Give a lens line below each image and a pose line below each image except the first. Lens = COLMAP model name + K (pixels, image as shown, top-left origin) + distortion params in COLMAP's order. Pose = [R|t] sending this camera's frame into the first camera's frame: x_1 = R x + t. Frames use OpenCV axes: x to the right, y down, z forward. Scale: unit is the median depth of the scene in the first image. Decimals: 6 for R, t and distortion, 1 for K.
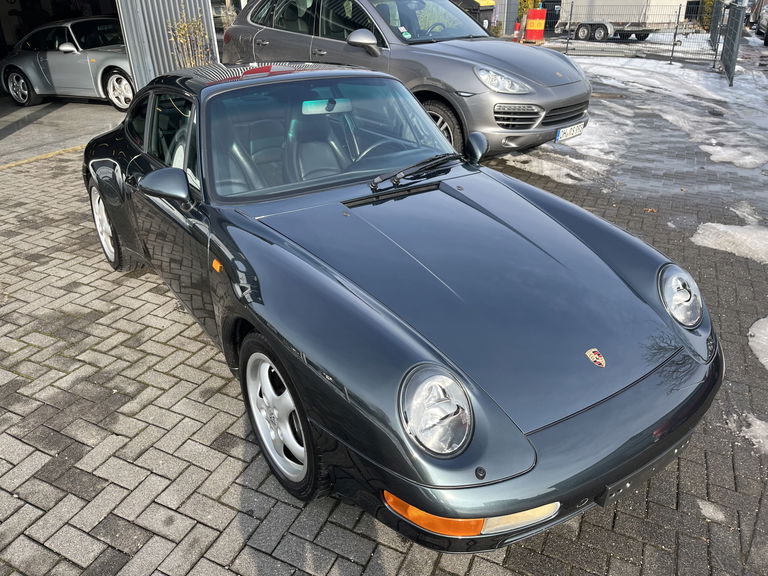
lens RADIAL K [[579.8, 0, 380.4], [0, 579.8, 290.4], [0, 0, 1]] dist [0.048240, -0.076063]
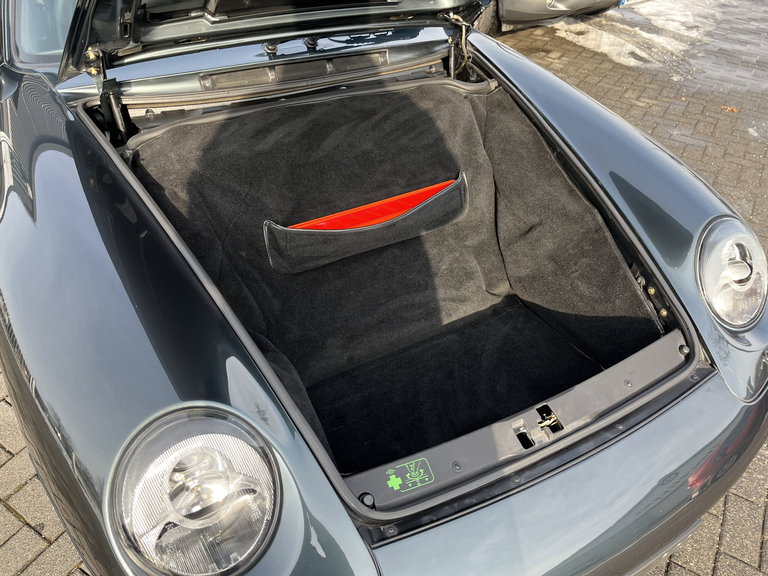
lens RADIAL K [[579.8, 0, 381.0], [0, 579.8, 295.7], [0, 0, 1]] dist [0.048240, -0.076063]
pose [[0.993297, 0.089407, -0.073259, 0.086561], [-0.071822, 0.973997, 0.214878, -0.030441], [0.090565, -0.208176, 0.973889, 0.163138]]
